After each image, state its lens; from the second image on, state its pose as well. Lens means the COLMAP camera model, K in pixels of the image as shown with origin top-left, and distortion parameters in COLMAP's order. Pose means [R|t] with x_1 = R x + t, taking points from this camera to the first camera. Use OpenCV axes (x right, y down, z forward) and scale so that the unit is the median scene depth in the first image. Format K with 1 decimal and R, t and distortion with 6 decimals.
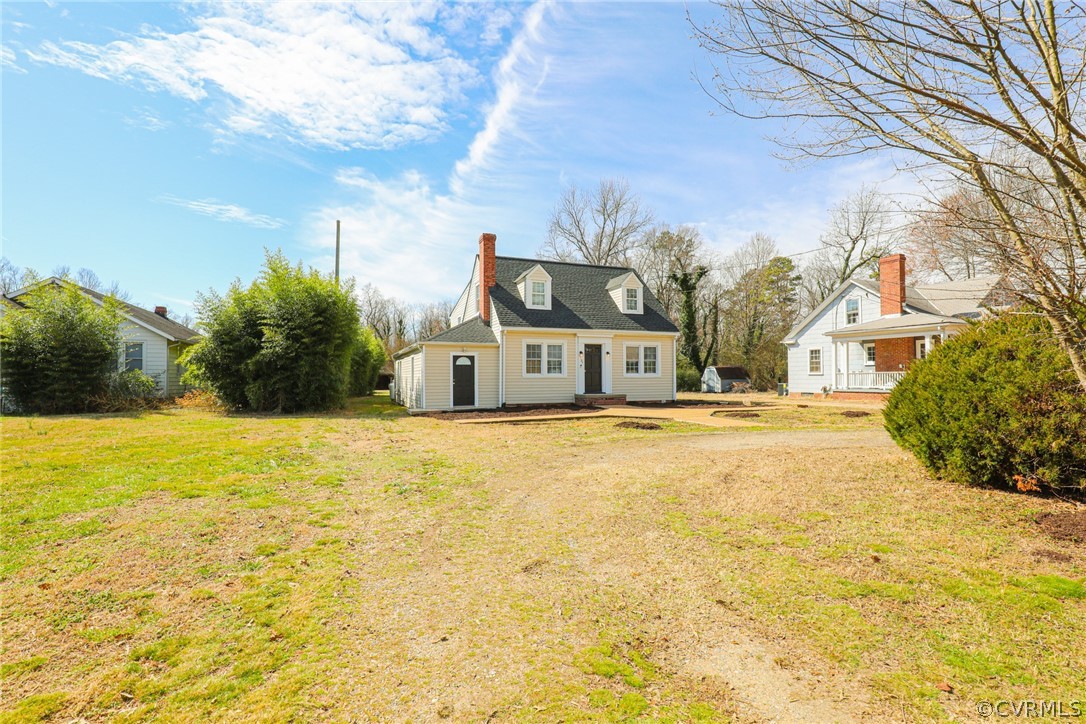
lens RADIAL K [[490.1, 0, 544.6], [0, 490.1, 314.7], [0, 0, 1]] dist [-0.057156, 0.013271]
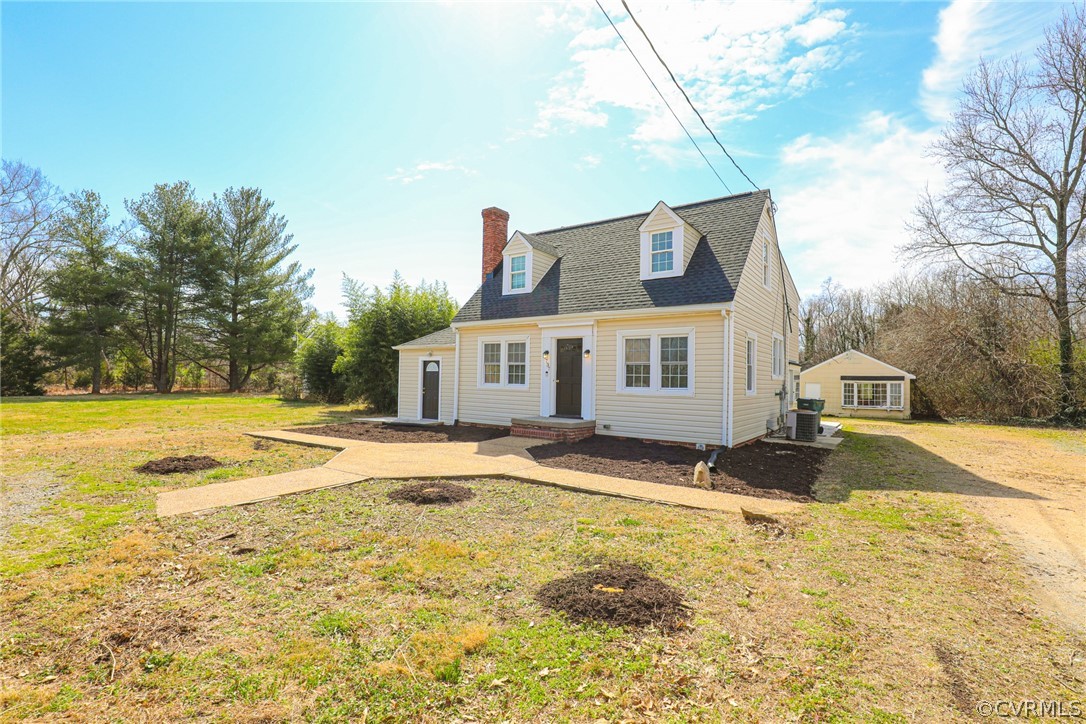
lens RADIAL K [[520.1, 0, 507.4], [0, 520.1, 361.5], [0, 0, 1]] dist [-0.032361, 0.000644]
pose [[0.505082, -0.017946, -0.862884, 0.590777], [0.082207, 0.996239, 0.027400, 0.061629], [0.859147, -0.084774, 0.504658, 0.568680]]
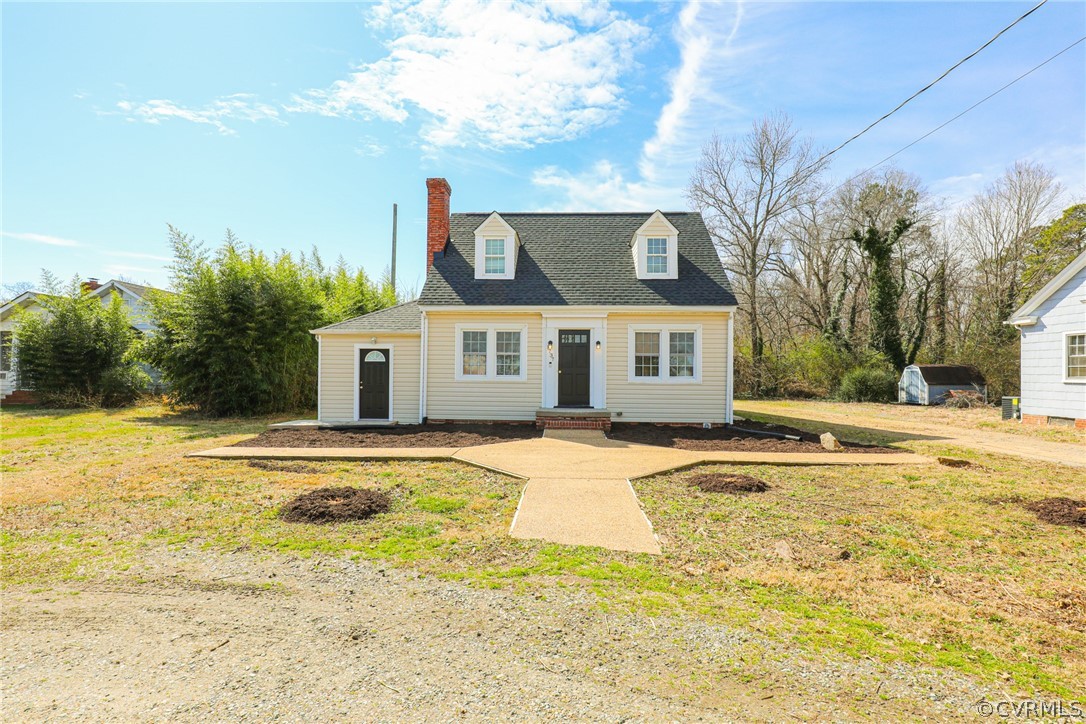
lens RADIAL K [[499.4, 0, 543.0], [0, 499.4, 362.0], [0, 0, 1]] dist [-0.035637, 0.000157]
pose [[0.916595, 0.001909, -0.399813, 0.300031], [0.038591, 0.994897, 0.093225, 0.038685], [0.397951, -0.100878, 0.911844, 0.379045]]
